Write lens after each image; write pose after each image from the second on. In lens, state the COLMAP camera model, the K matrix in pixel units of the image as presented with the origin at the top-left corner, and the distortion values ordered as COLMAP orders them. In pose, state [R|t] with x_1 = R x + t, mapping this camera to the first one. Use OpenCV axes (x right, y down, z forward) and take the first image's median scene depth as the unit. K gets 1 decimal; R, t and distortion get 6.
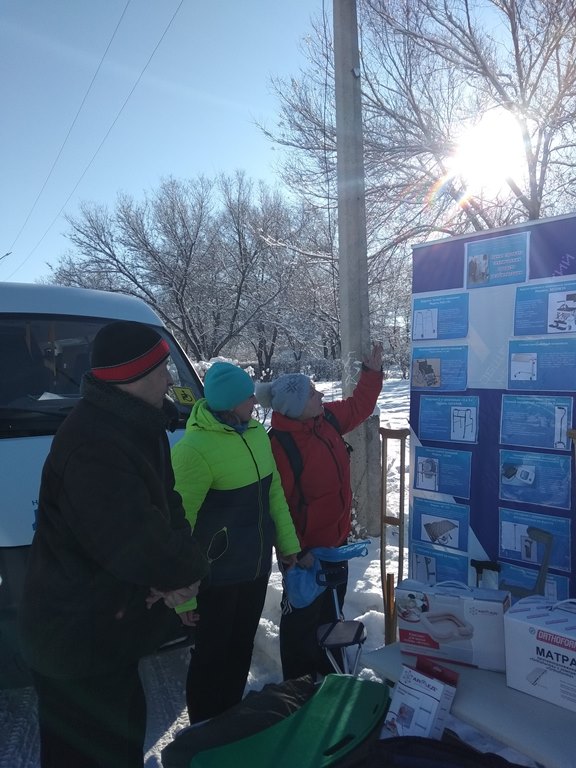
lens RADIAL K [[691.6, 0, 284.2], [0, 691.6, 387.3], [0, 0, 1]] dist [0.055128, -0.012817]
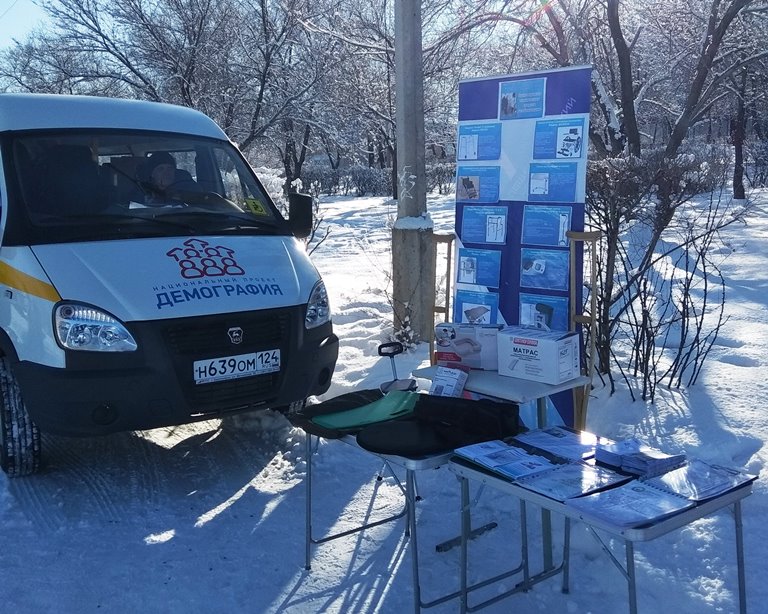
lens RADIAL K [[888.5, 0, 389.5], [0, 888.5, 308.8], [0, 0, 1]] dist [0.026514, 0.000000]
pose [[0.996721, -0.002630, 0.080874, -0.058684], [-0.006836, 0.993162, 0.116548, 0.009199], [-0.080627, -0.116719, 0.989887, -0.541471]]
